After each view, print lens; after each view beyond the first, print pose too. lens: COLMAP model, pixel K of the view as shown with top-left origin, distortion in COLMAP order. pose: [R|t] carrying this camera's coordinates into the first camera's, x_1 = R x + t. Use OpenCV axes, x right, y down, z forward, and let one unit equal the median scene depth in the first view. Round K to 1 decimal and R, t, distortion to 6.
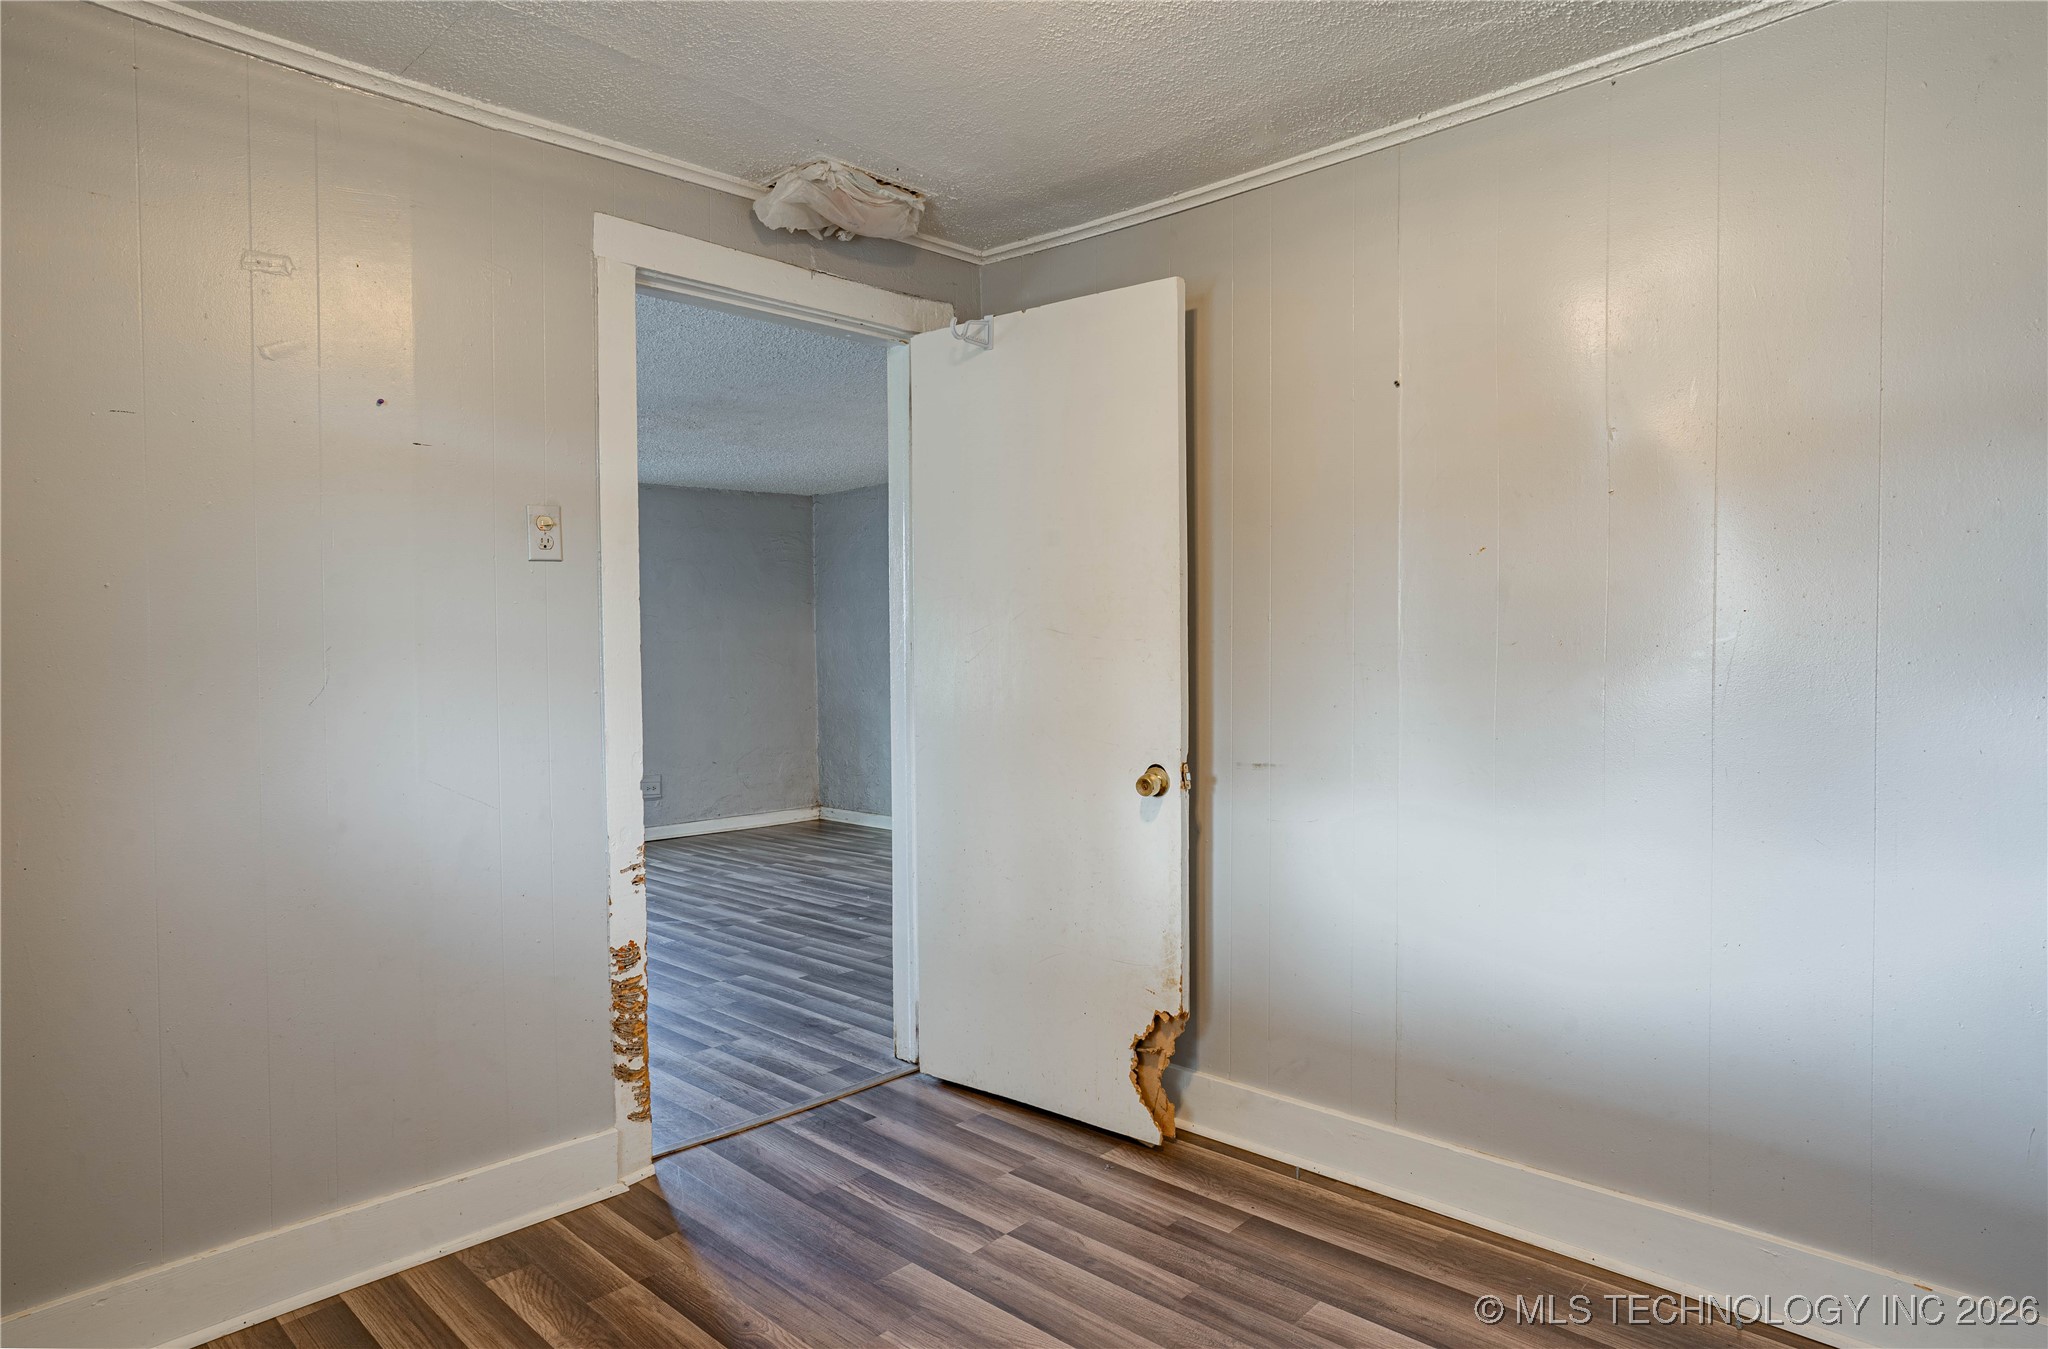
lens RADIAL K [[1179.5, 0, 1024.0], [0, 1179.5, 674.5], [0, 0, 1]] dist [-0.000244, -0.000020]
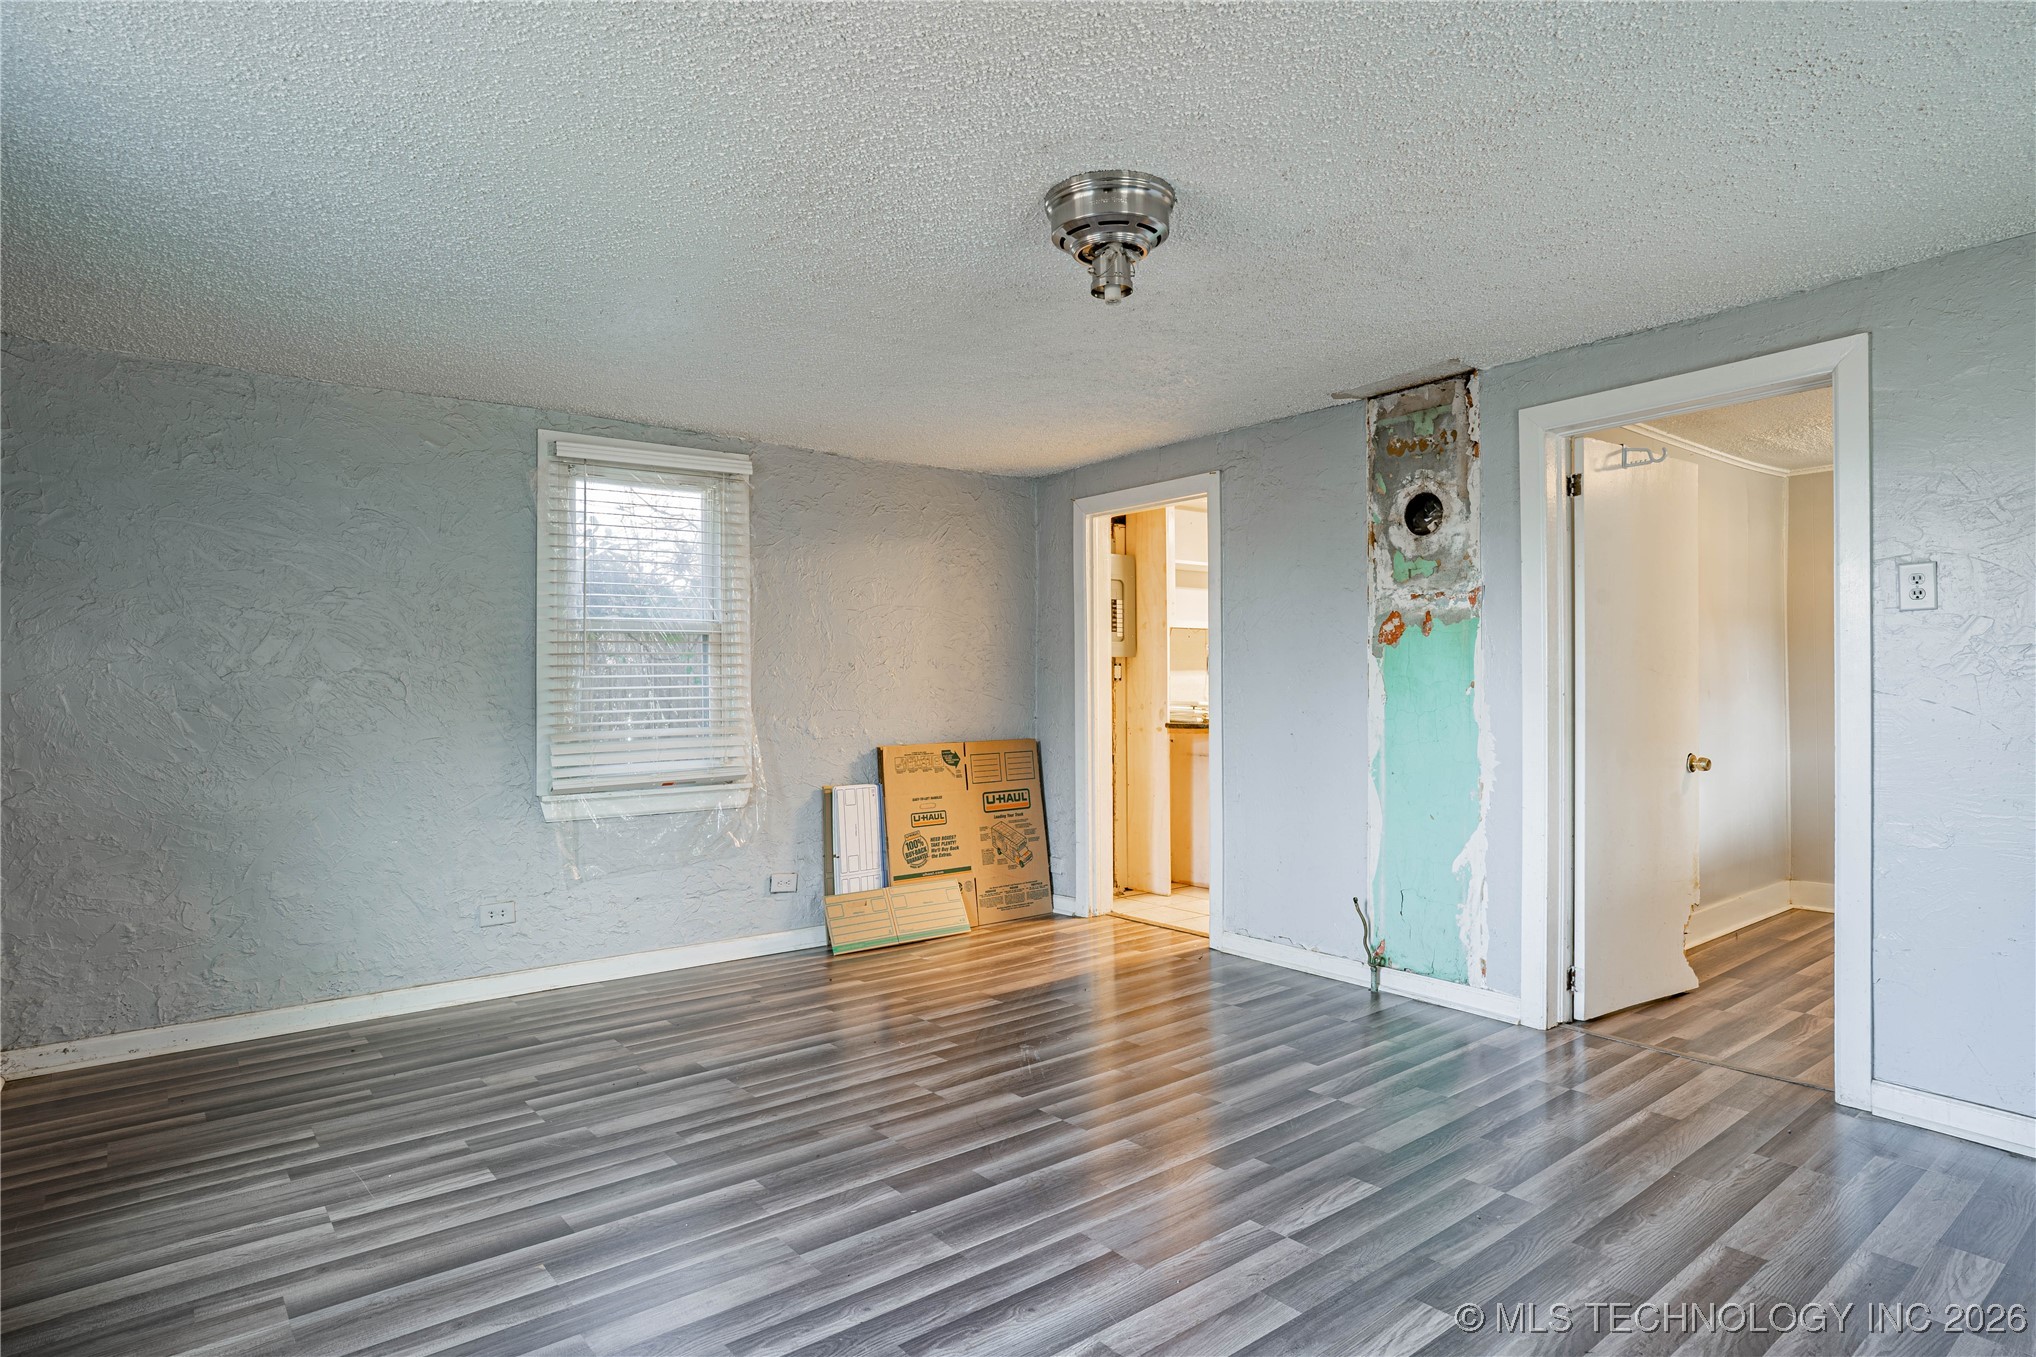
lens RADIAL K [[1113.2, 0, 1019.9], [0, 1113.2, 676.7], [0, 0, 1]] dist [-0.046838, 0.033334]
pose [[0.119409, 0.021175, 0.992619, -1.023903], [0.026701, 0.999342, -0.024531, -0.011145], [-0.992486, 0.029434, 0.118765, 1.117407]]
